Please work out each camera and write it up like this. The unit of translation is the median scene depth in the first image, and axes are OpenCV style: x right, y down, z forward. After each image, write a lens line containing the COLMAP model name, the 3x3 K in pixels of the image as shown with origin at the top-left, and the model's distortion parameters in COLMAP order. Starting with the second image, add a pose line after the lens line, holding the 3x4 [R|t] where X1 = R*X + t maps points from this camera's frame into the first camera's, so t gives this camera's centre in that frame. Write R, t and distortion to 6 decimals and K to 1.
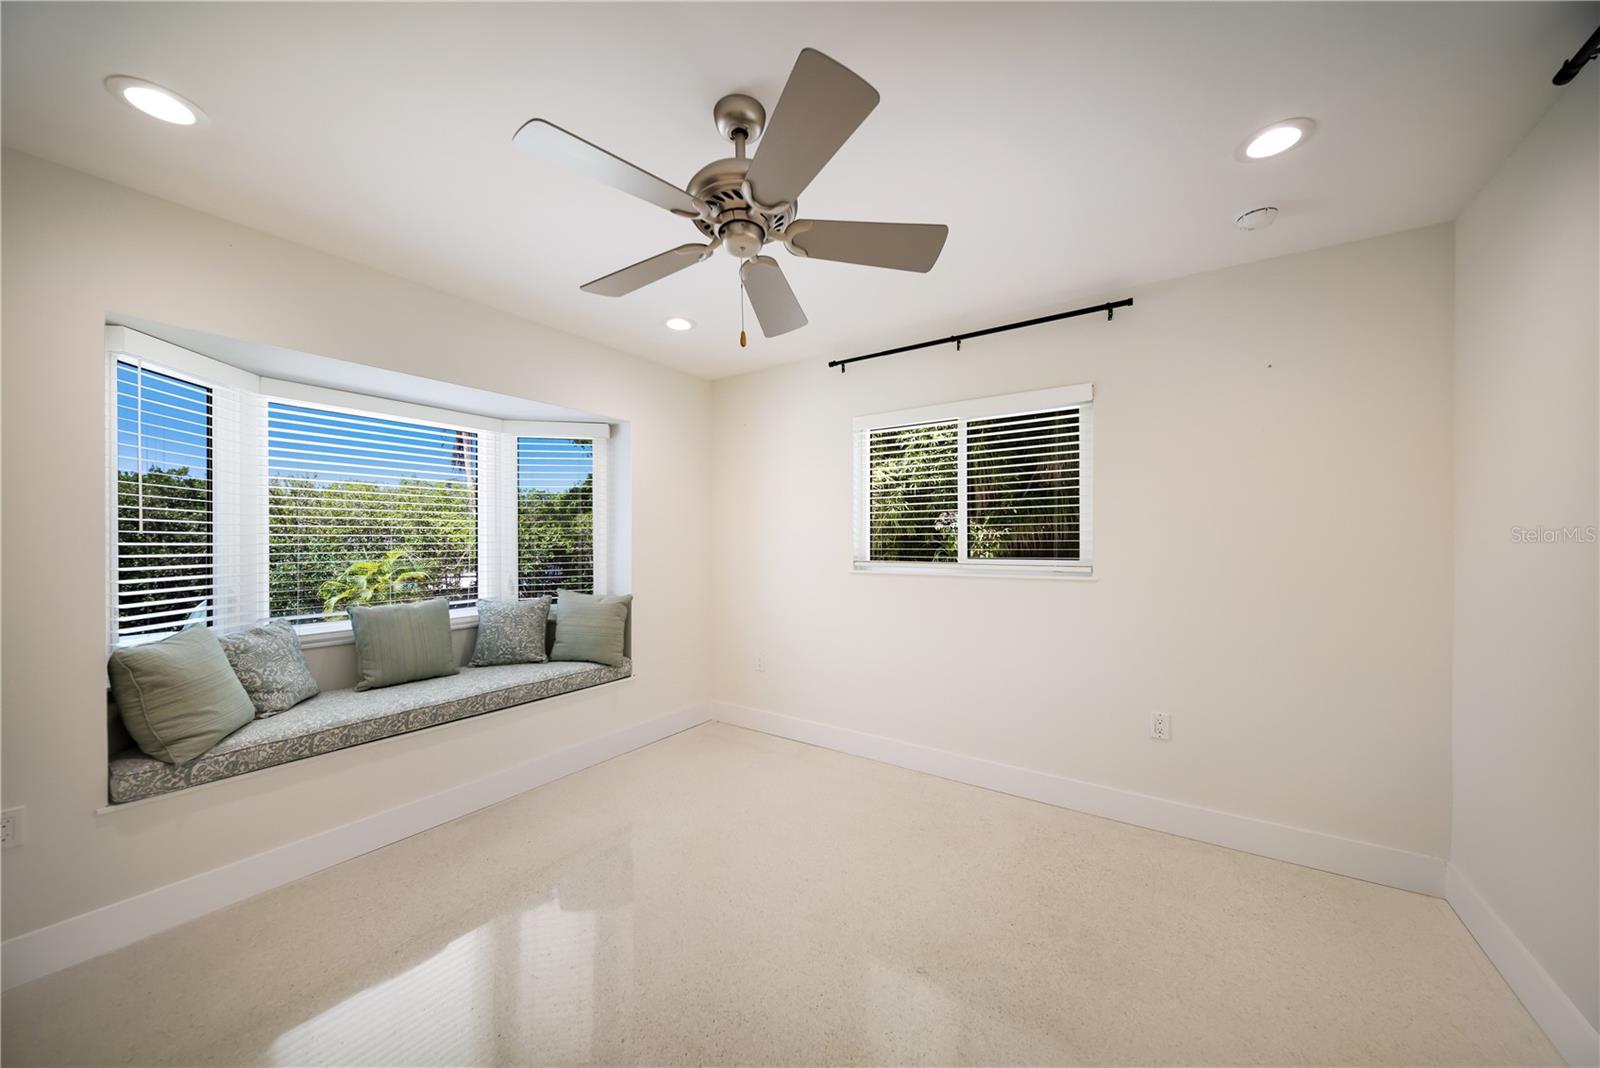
lens RADIAL K [[562.3, 0, 798.6], [0, 562.3, 529.1], [0, 0, 1]] dist [0.011801, -0.009211]
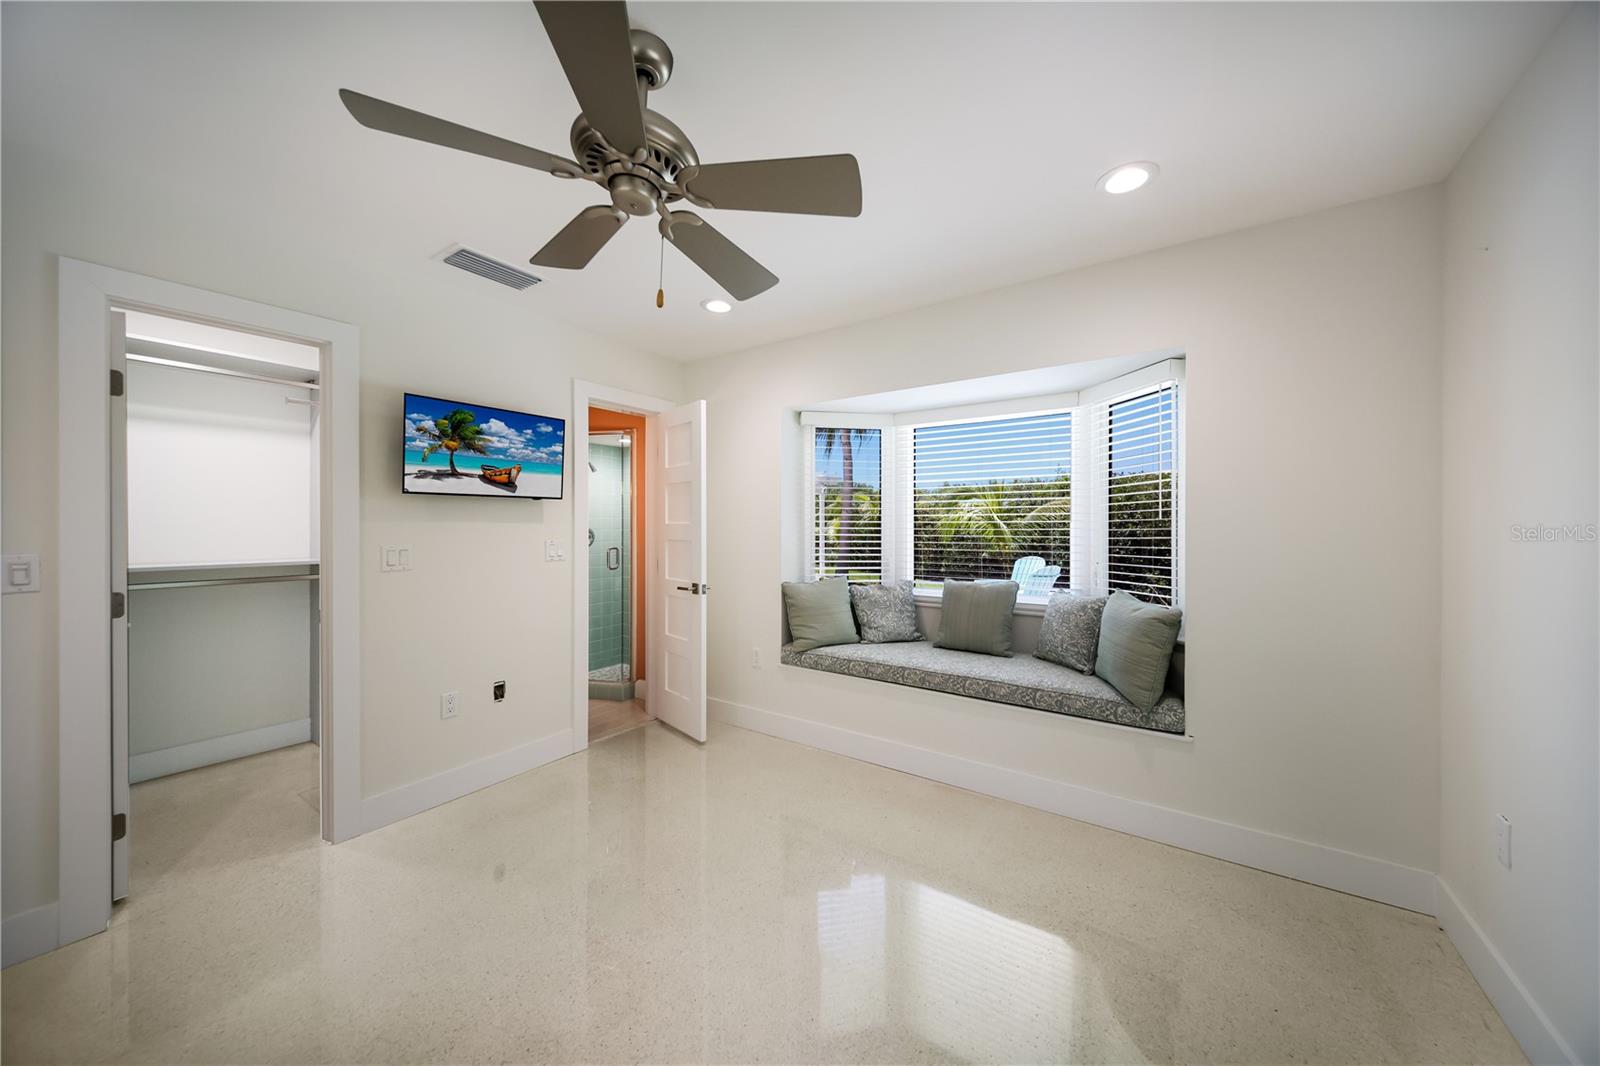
lens RADIAL K [[562.3, 0, 798.6], [0, 562.3, 528.1], [0, 0, 1]] dist [0.011801, -0.009211]
pose [[-0.020395, 0.004888, -0.999780, 0.476552], [0.017685, 0.999833, 0.004527, 0.014444], [0.999636, -0.017589, -0.020478, 0.746889]]
